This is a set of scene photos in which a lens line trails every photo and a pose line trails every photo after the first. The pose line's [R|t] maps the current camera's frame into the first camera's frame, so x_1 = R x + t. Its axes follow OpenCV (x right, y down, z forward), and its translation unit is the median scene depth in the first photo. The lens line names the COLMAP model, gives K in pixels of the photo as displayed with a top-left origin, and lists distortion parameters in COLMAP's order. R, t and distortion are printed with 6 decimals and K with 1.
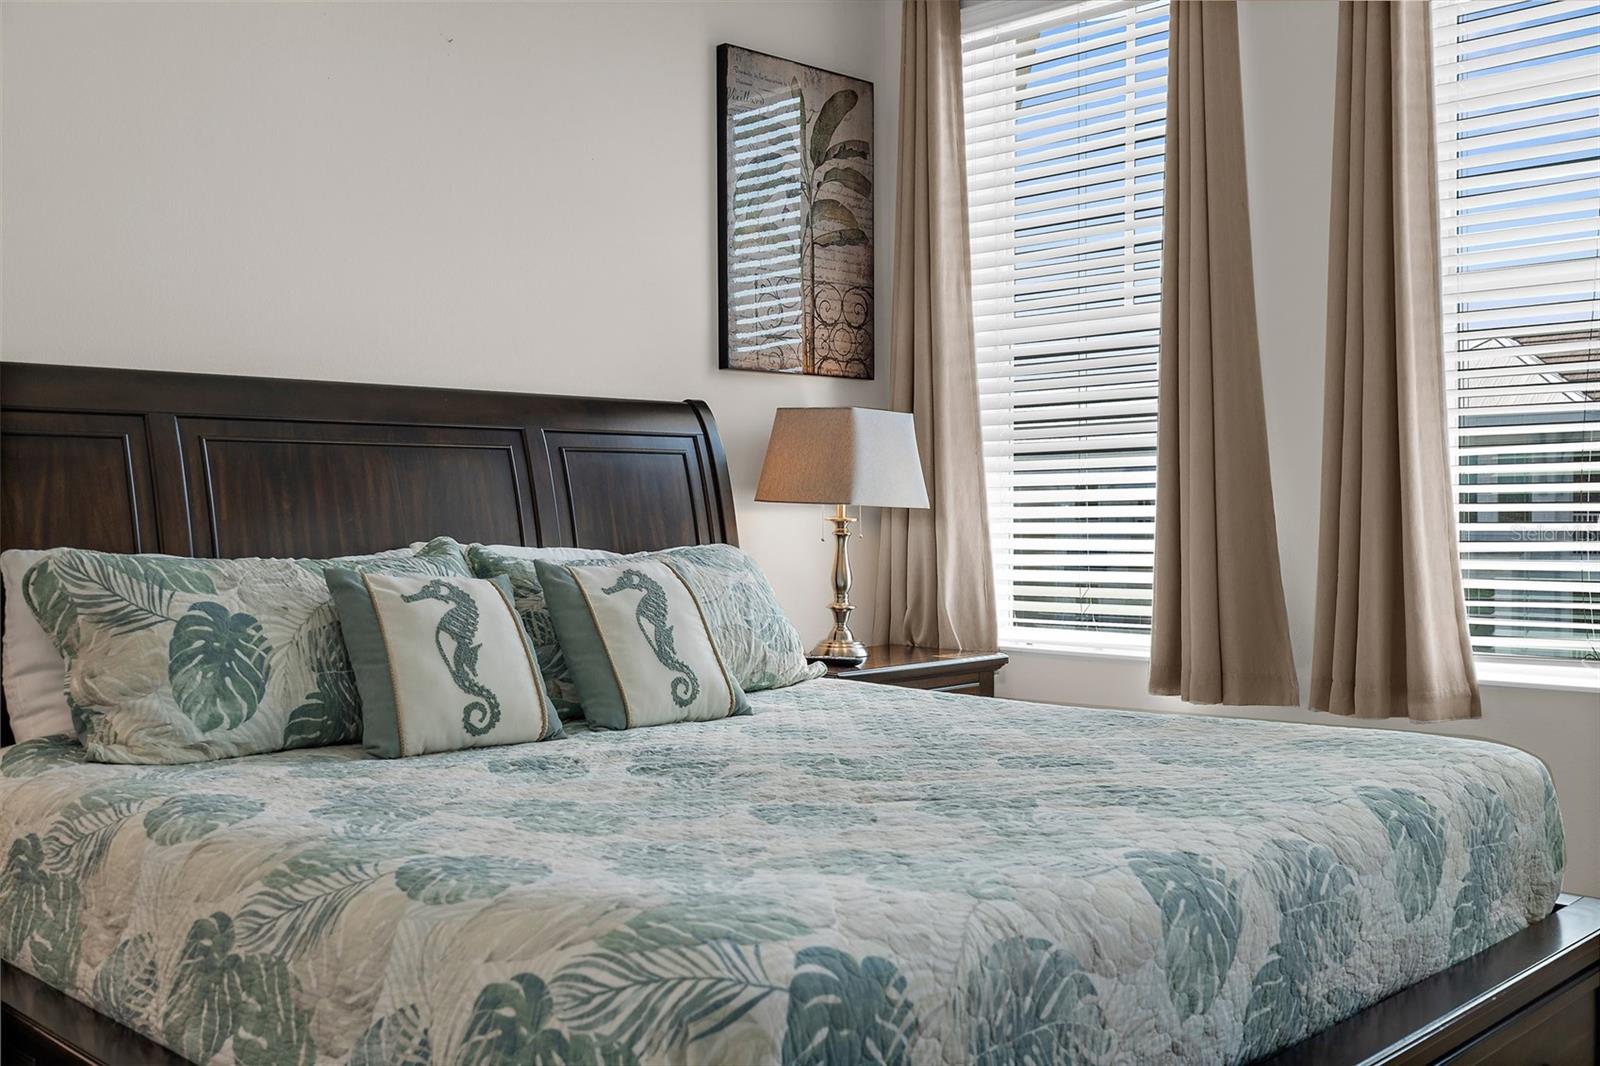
lens RADIAL K [[1599.4, 0, 801.3], [0, 1599.4, 542.2], [0, 0, 1]] dist [0.005798, 0.000000]
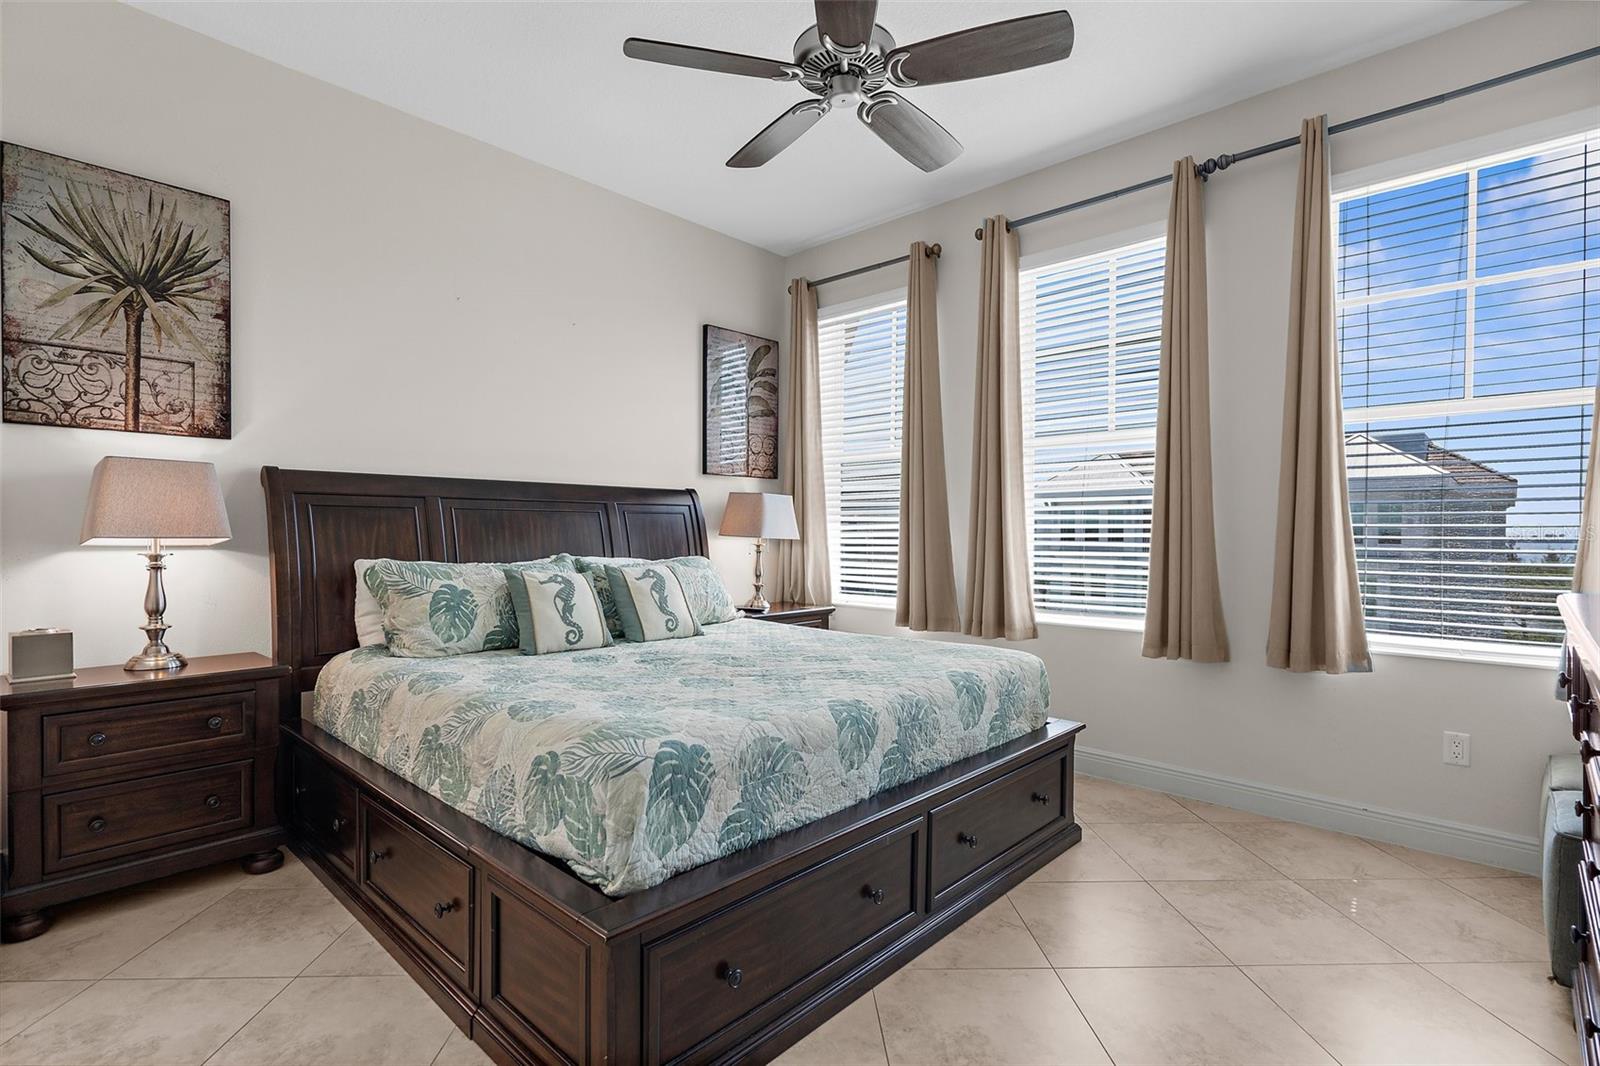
lens RADIAL K [[774.3, 0, 802.4], [0, 774.3, 547.7], [0, 0, 1]] dist [-0.015258, 0.000166]
pose [[0.999611, 0.008128, 0.026665, 0.082354], [-0.008147, 0.999967, 0.000583, -0.016187], [-0.026659, -0.000800, 0.999644, -0.070888]]
